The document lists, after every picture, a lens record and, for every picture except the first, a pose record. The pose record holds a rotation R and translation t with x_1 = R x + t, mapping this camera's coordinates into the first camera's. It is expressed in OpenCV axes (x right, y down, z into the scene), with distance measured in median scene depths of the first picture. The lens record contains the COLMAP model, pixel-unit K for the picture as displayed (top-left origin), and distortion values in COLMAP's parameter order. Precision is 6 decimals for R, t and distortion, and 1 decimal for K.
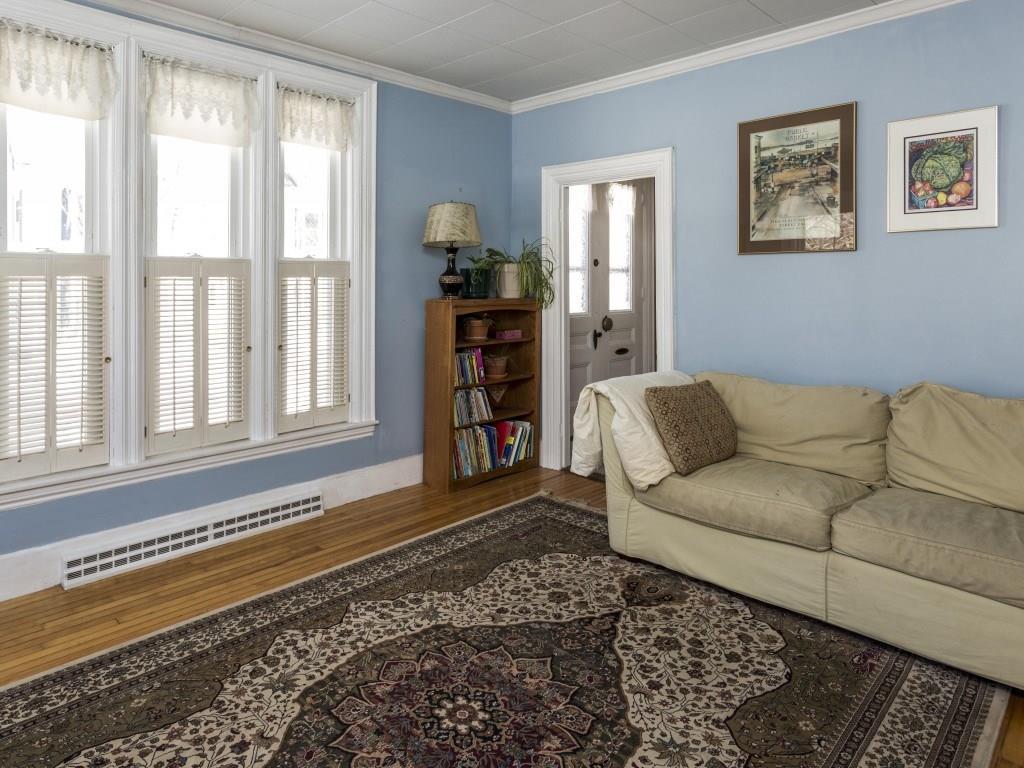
lens RADIAL K [[645.2, 0, 512.0], [0, 645.2, 384.0], [0, 0, 1]] dist [-0.000963, -0.000508]
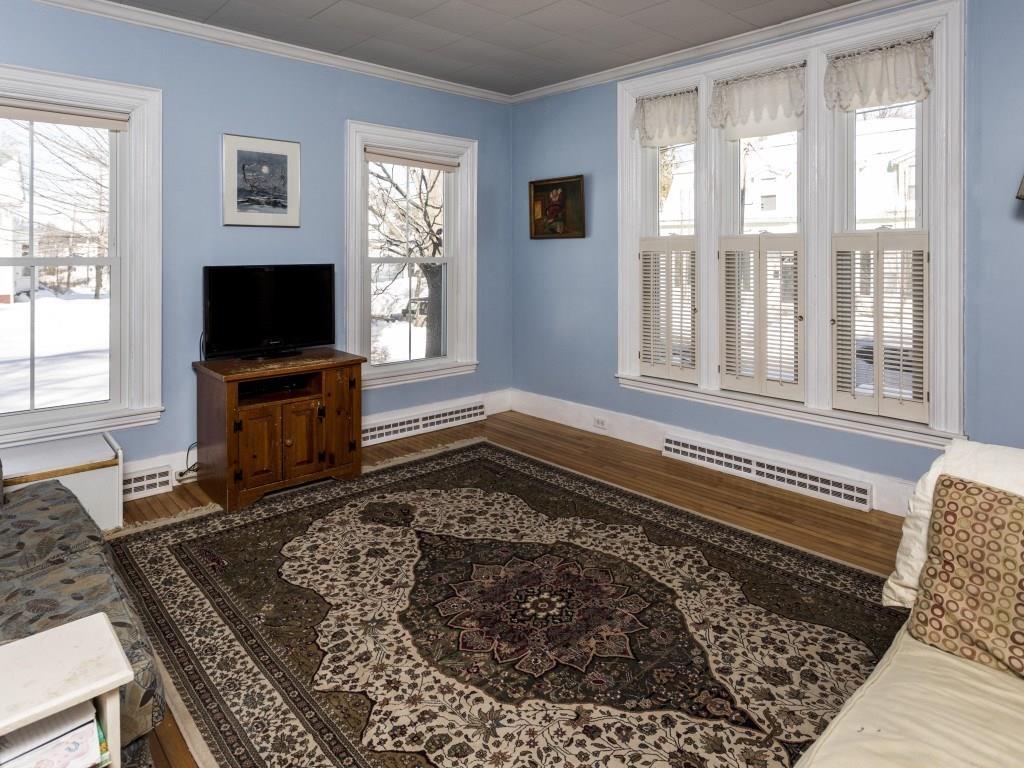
lens RADIAL K [[604.8, 0, 512.0], [0, 604.8, 384.0], [0, 0, 1]] dist [-0.025782, 0.000105]
pose [[-0.068538, 0.213636, -0.974506, 0.767150], [-0.151204, 0.963295, 0.221812, -0.122959], [0.986124, 0.162552, -0.033719, 0.708432]]
